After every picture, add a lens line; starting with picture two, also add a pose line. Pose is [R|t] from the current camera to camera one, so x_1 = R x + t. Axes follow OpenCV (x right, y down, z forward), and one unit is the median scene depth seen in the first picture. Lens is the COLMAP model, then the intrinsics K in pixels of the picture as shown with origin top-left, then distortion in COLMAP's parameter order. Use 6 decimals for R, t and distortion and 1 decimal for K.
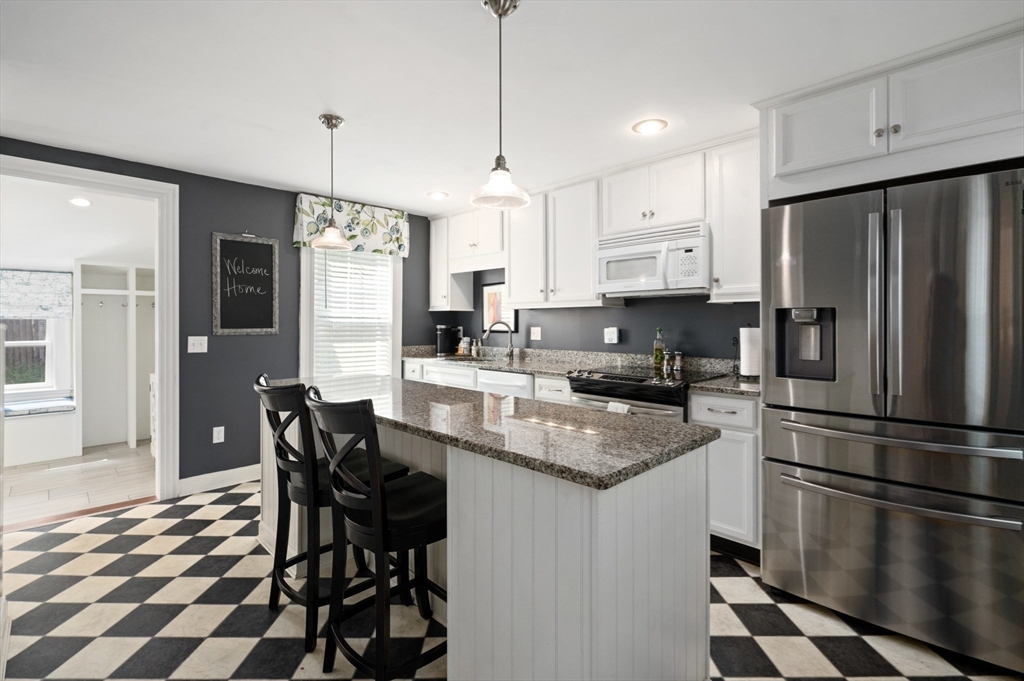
lens RADIAL K [[467.0, 0, 508.6], [0, 467.0, 323.8], [0, 0, 1]] dist [0.001491, 0.000576]
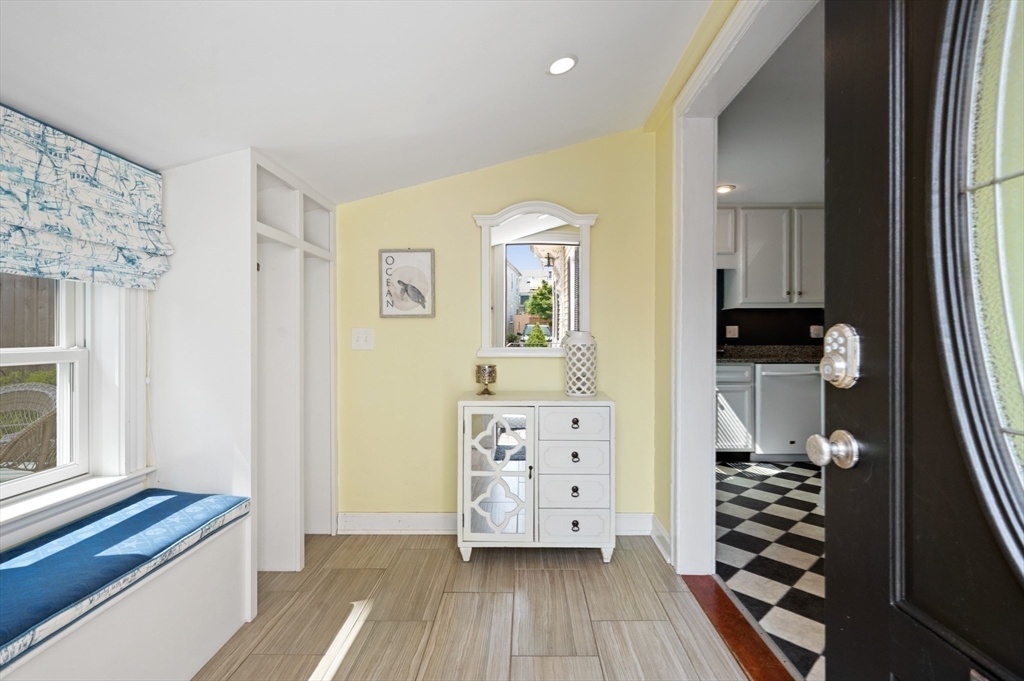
lens RADIAL K [[485.2, 0, 515.7], [0, 485.2, 336.5], [0, 0, 1]] dist [0.000622, -0.000107]
pose [[0.712124, -0.001586, 0.702052, -1.312191], [0.004101, 0.999990, -0.001900, 0.038715], [-0.702042, 0.004232, 0.712123, 0.652156]]
